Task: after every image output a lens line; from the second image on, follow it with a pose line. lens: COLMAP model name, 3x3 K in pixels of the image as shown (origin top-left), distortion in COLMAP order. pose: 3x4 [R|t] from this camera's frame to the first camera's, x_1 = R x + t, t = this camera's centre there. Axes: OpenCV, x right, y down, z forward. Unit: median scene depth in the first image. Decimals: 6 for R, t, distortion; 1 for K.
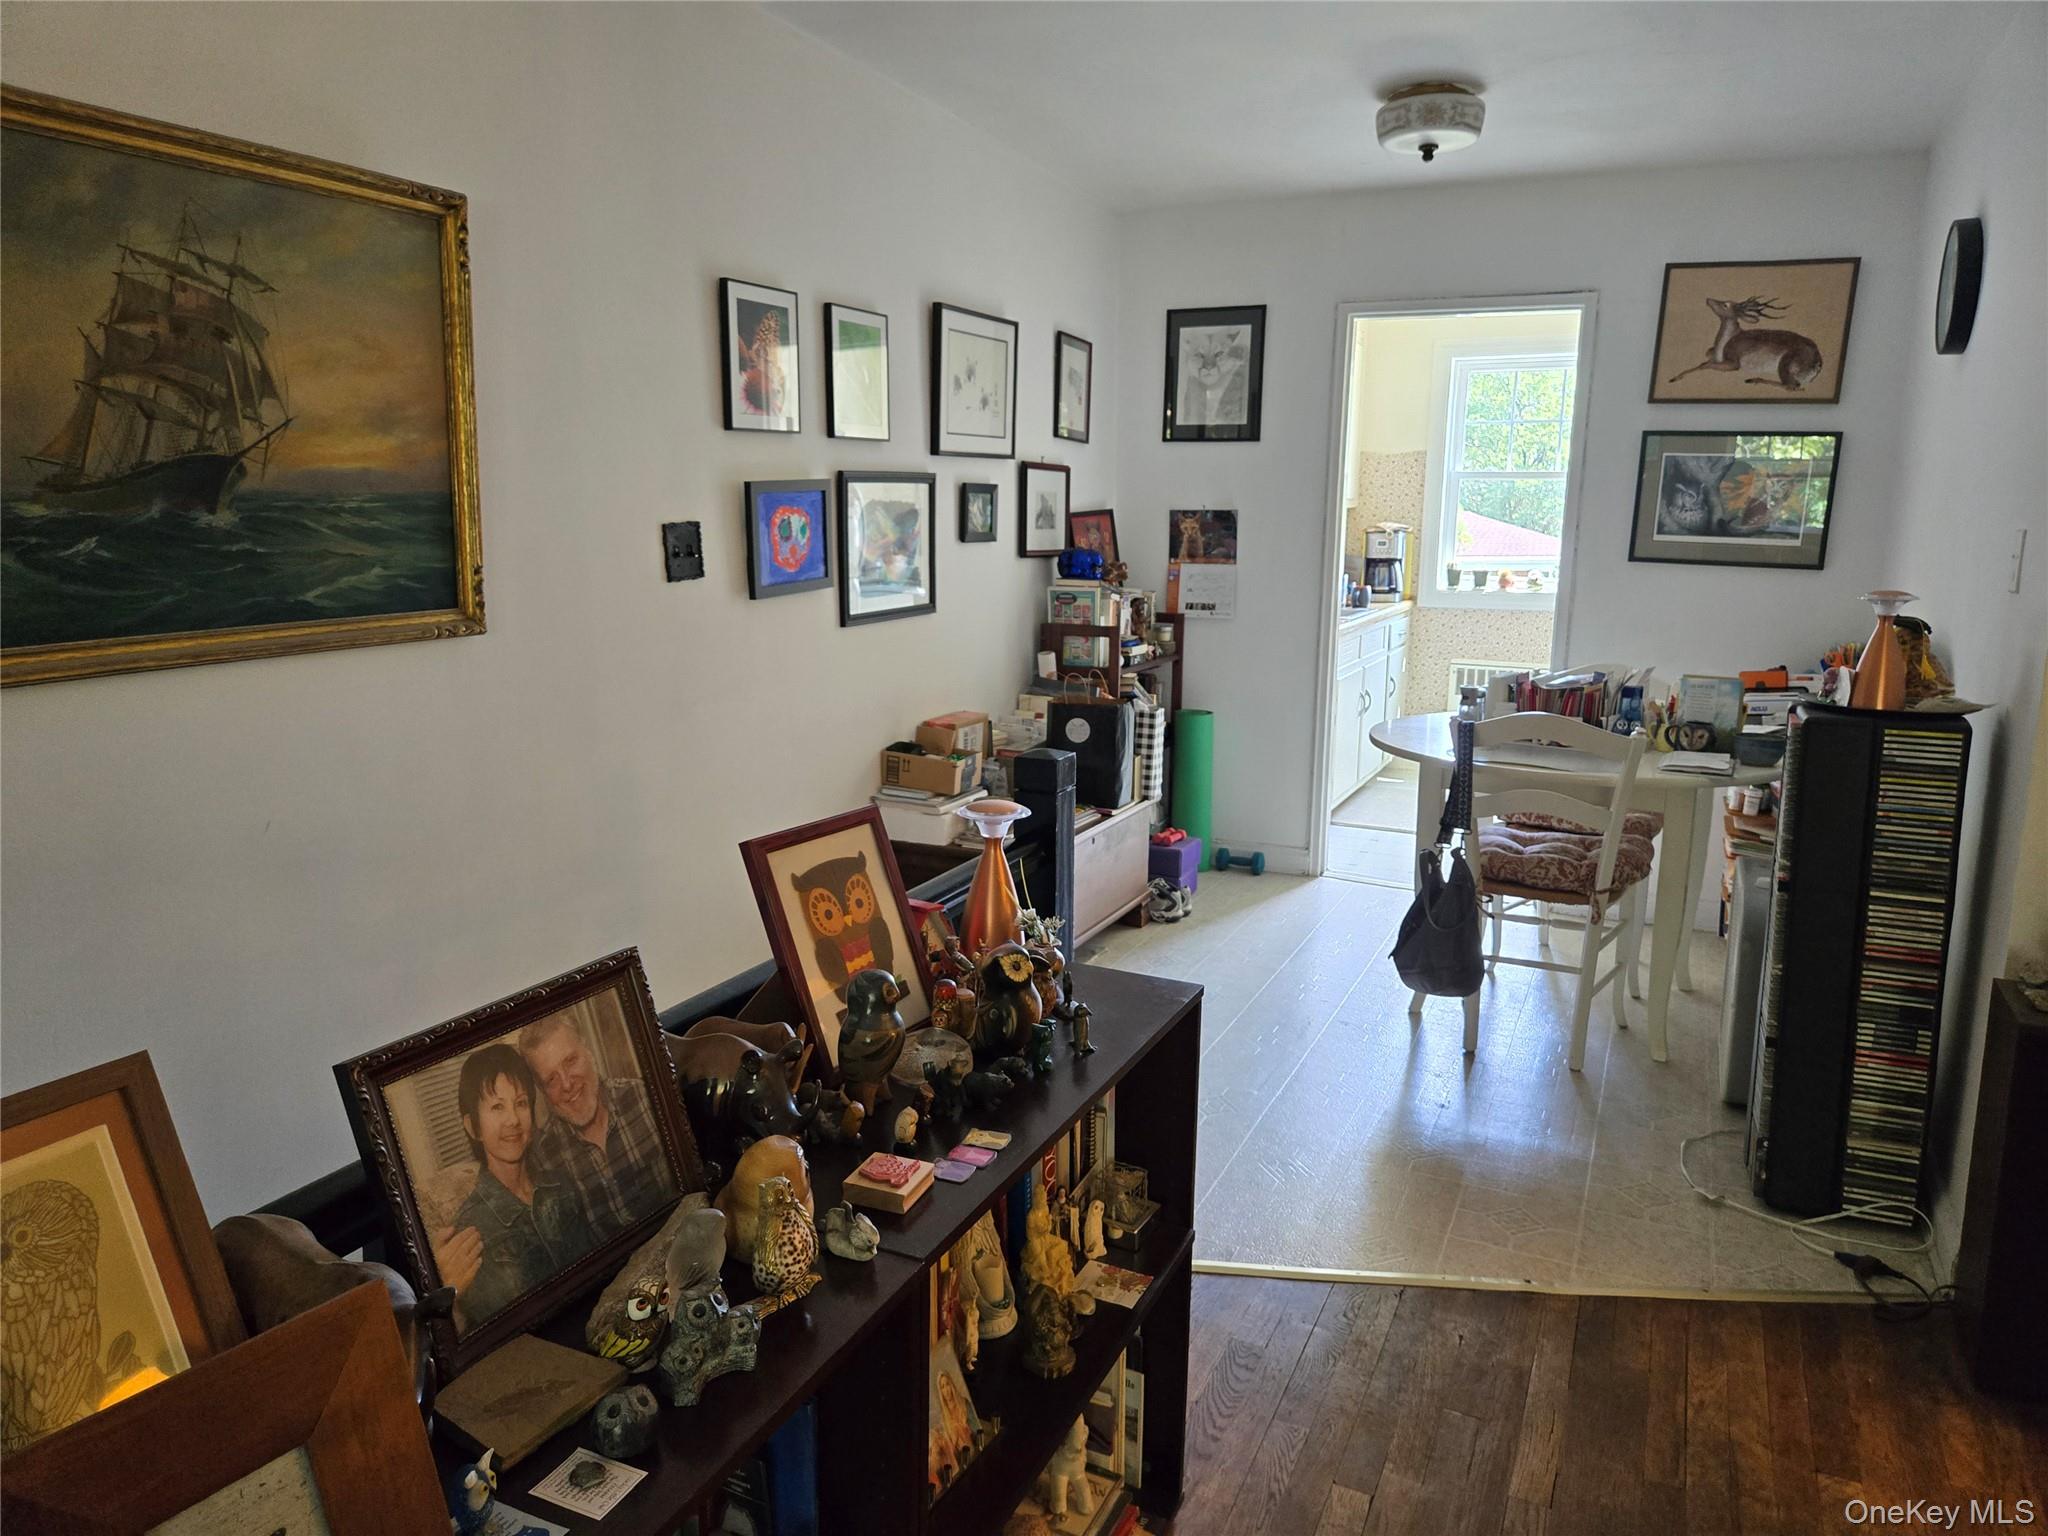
lens RADIAL K [[1390.3, 0, 1023.1], [0, 1390.3, 769.7], [0, 0, 1]] dist [0.069617, -0.066734]
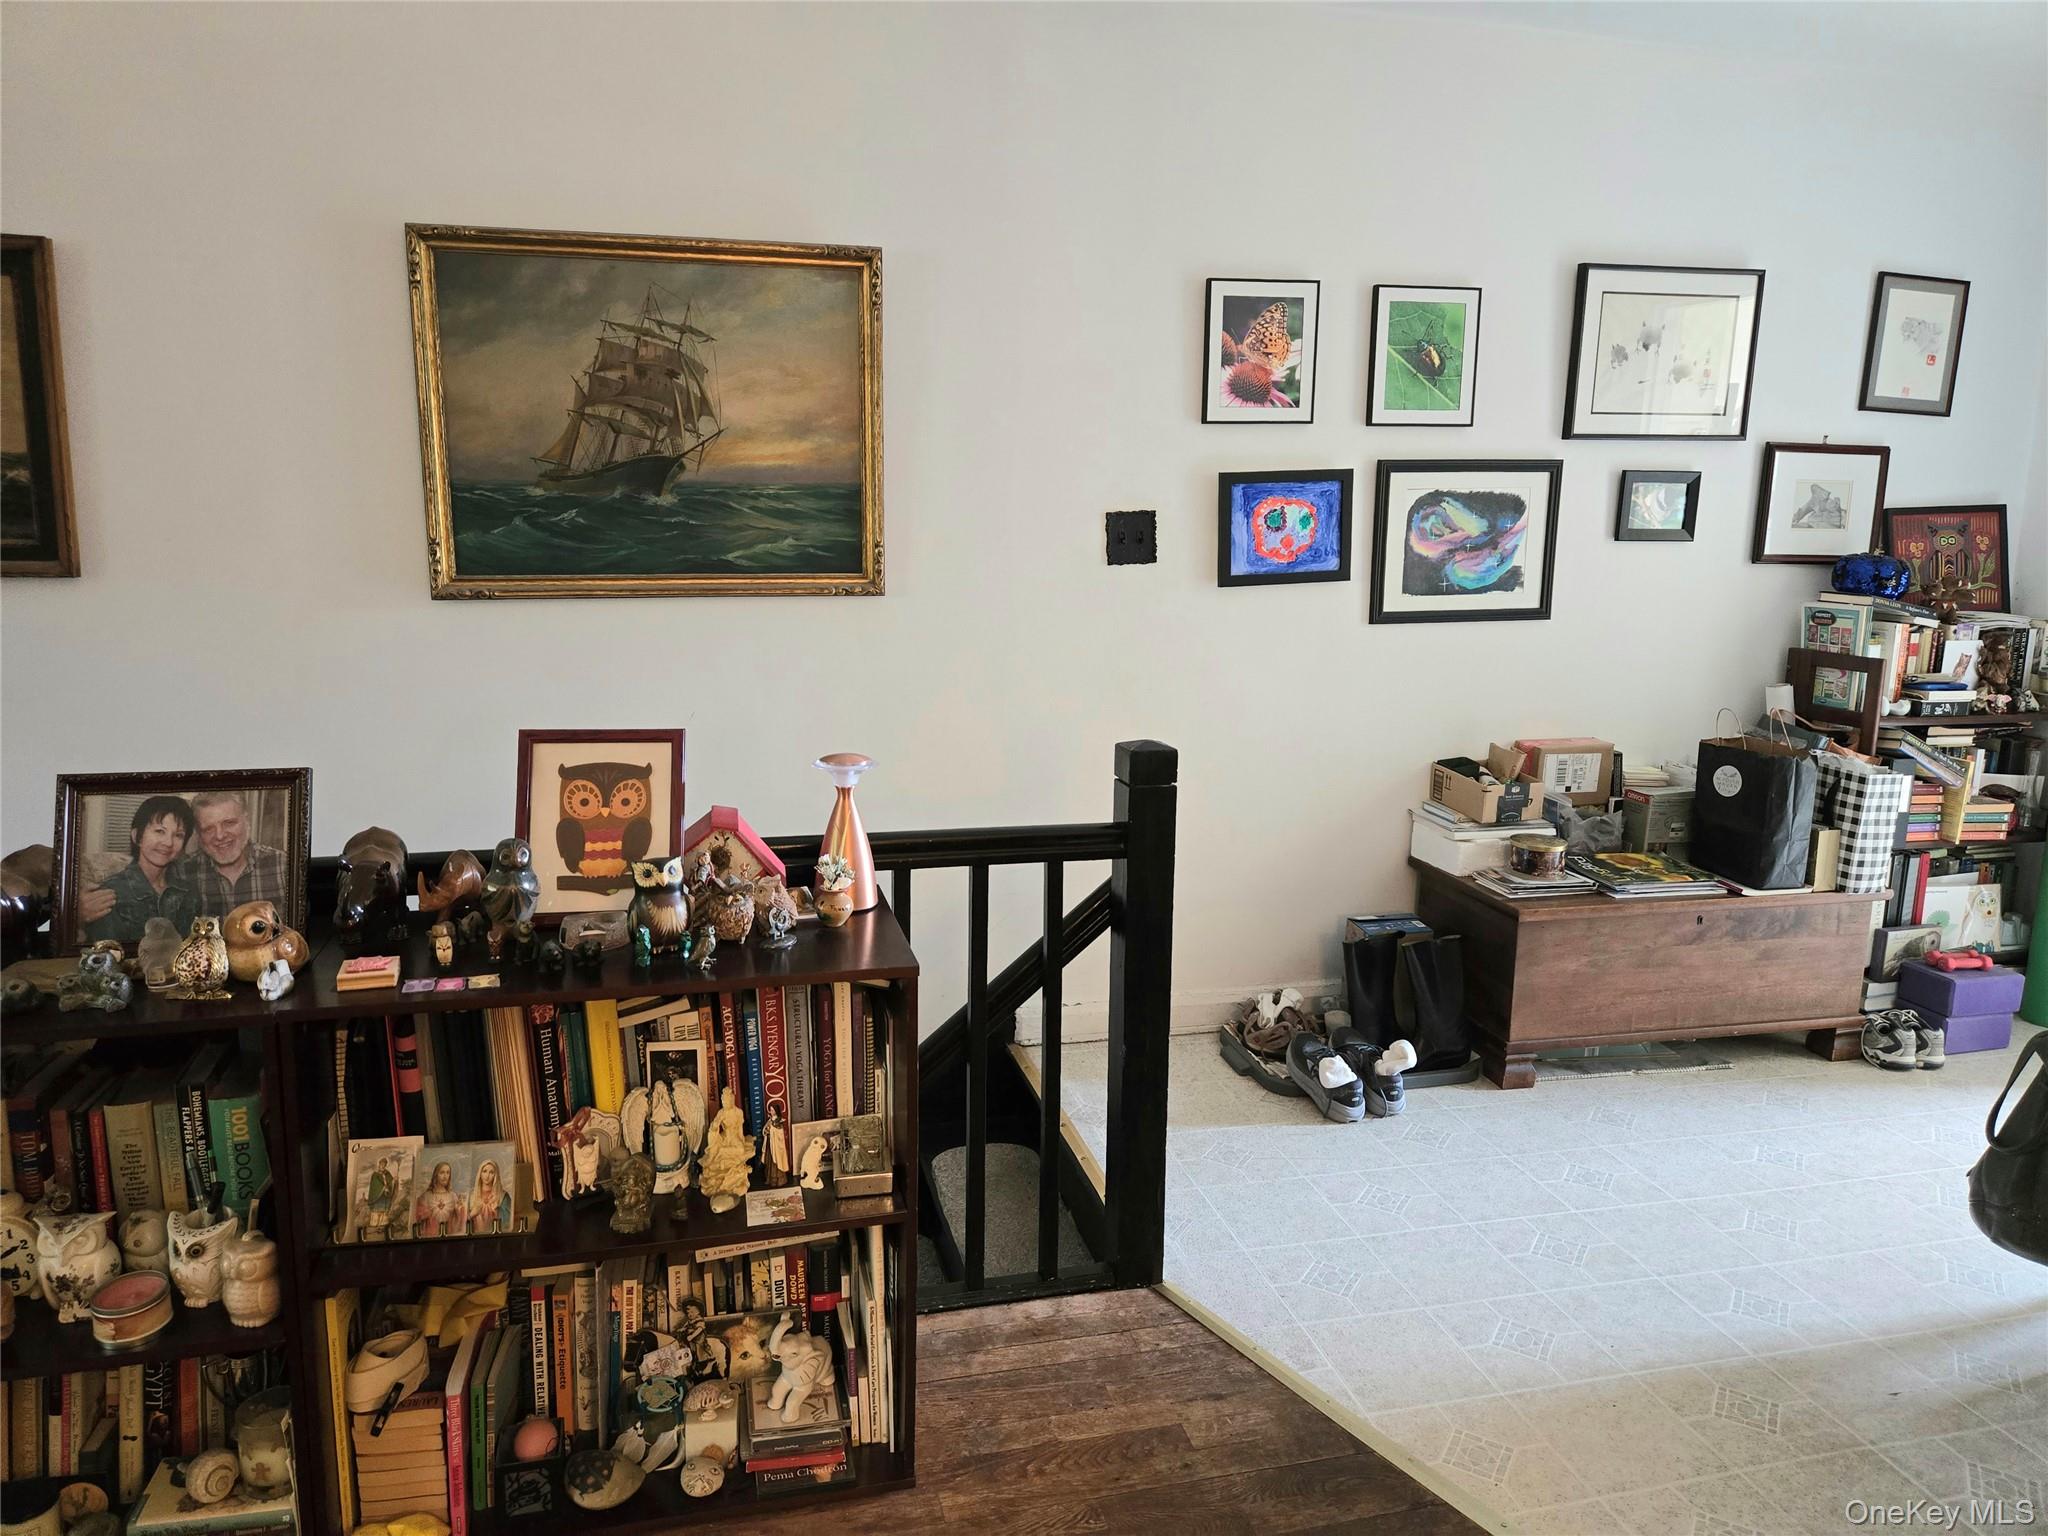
lens RADIAL K [[1390.3, 0, 1018.1], [0, 1390.3, 761.7], [0, 0, 1]] dist [0.069617, -0.066734]
pose [[0.626733, 0.142334, -0.766125, 0.734495], [-0.152608, 0.986557, 0.058445, -0.045244], [0.764144, 0.080287, 0.640029, 0.334703]]
